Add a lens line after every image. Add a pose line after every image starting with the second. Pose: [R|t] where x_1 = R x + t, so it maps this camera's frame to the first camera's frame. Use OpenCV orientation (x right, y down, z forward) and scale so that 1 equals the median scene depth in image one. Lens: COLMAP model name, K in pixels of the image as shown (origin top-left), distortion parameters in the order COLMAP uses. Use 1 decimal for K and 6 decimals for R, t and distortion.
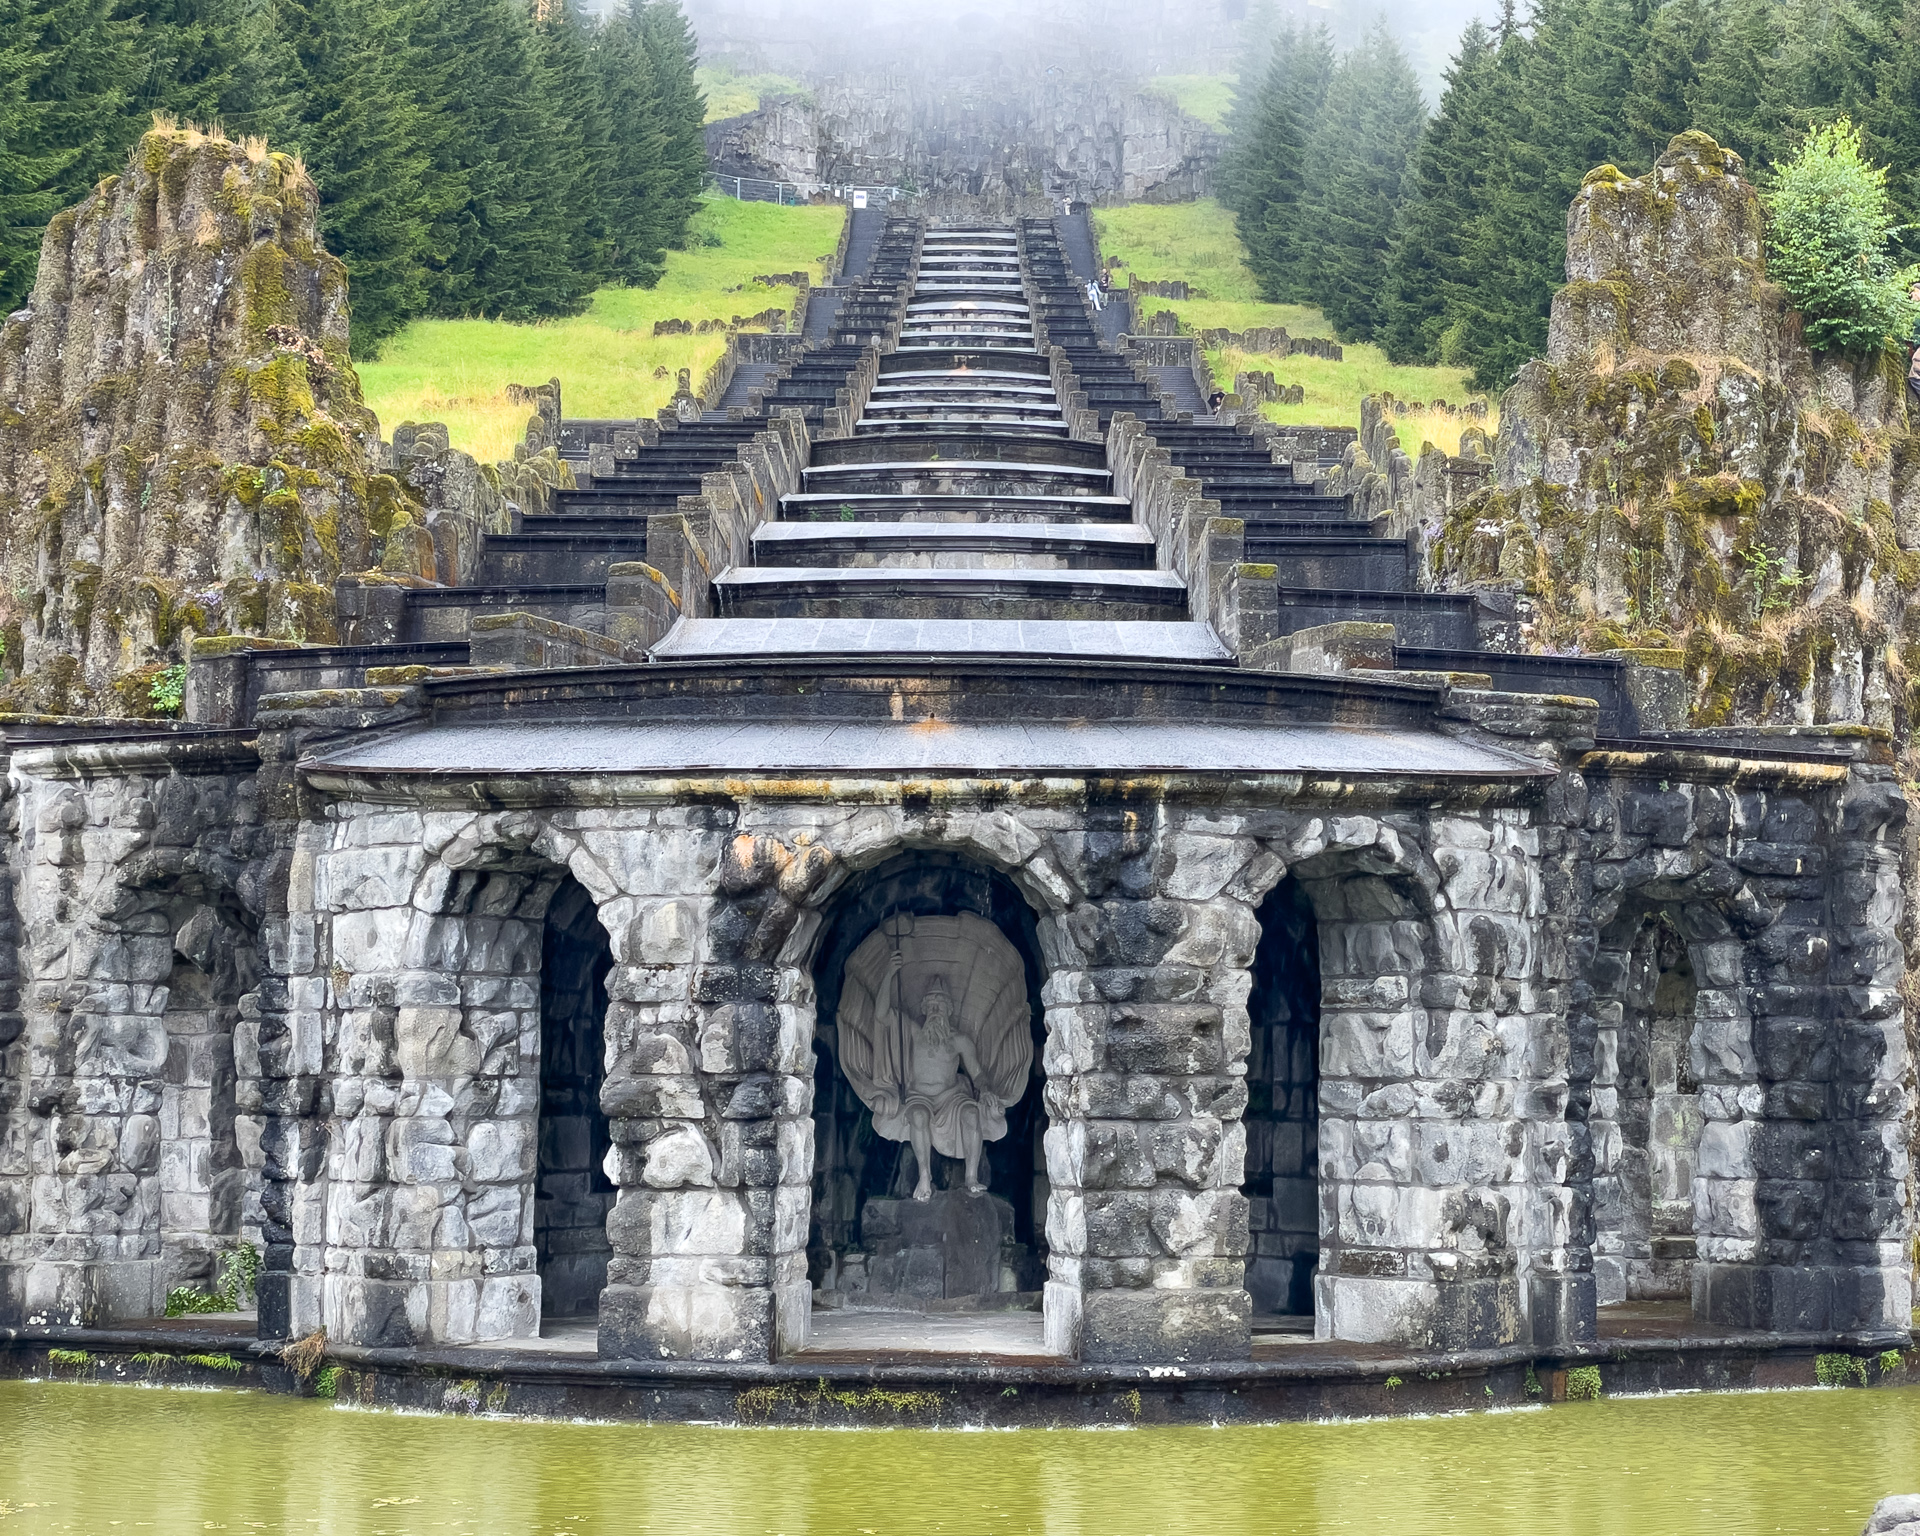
lens RADIAL K [[3308.4, 0, 1006.6], [0, 3308.4, 820.3], [0, 0, 1]] dist [0.003431, 0.000000]
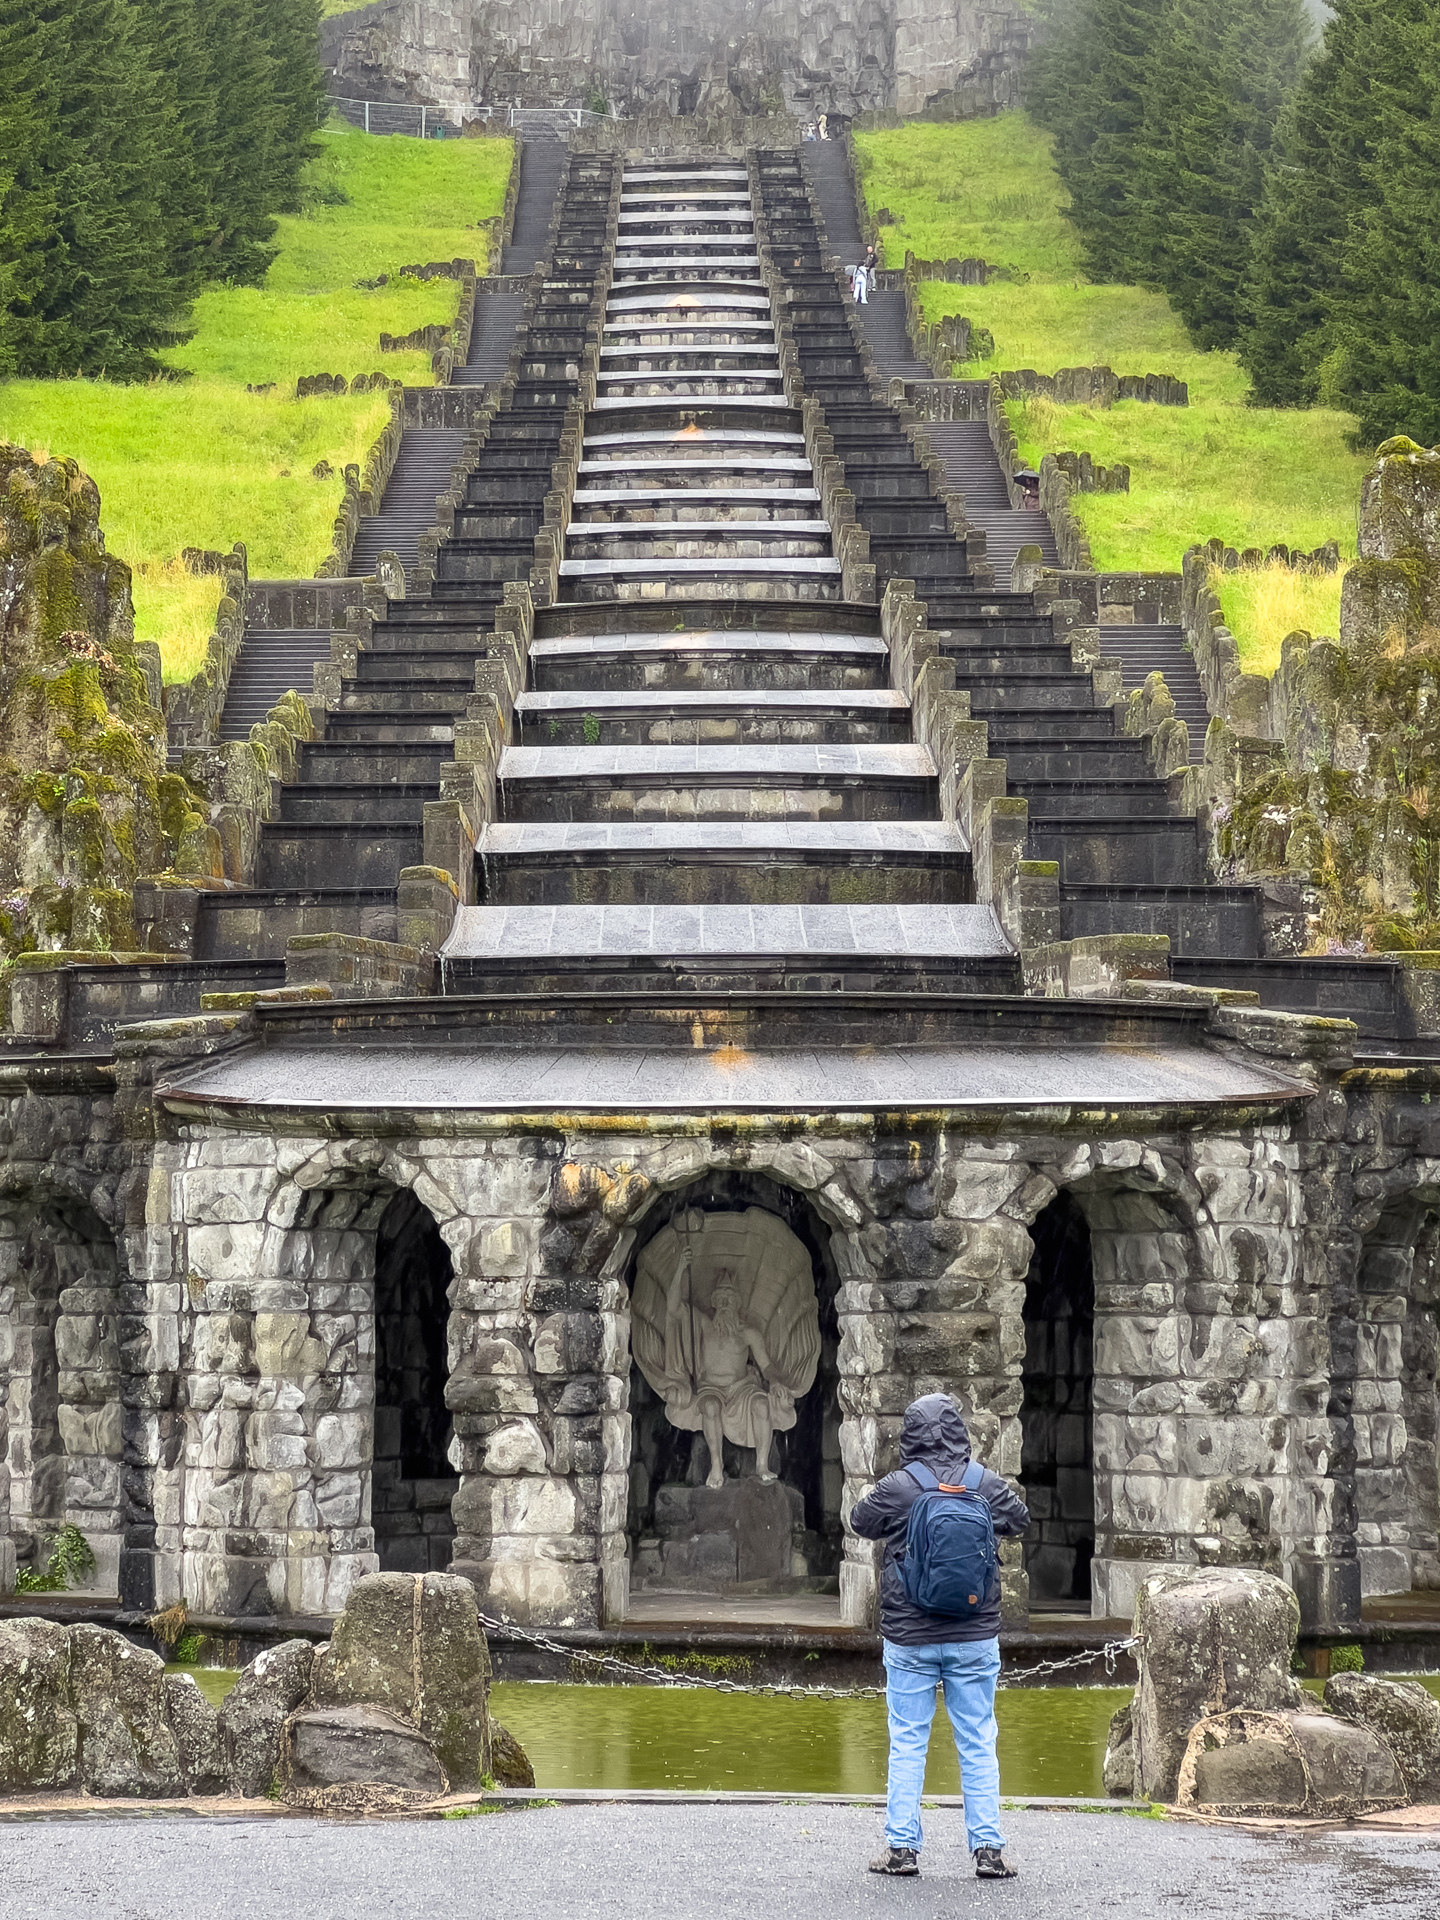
lens RADIAL K [[4866.1, 0, 244.9], [0, 4866.1, 921.7], [0, 0, 1]] dist [0.070911, 0.000000]
pose [[0.995125, -0.008158, -0.098279, -0.023268], [0.007860, 0.999963, -0.003414, -0.066636], [0.098303, 0.002625, 0.995153, -0.608698]]
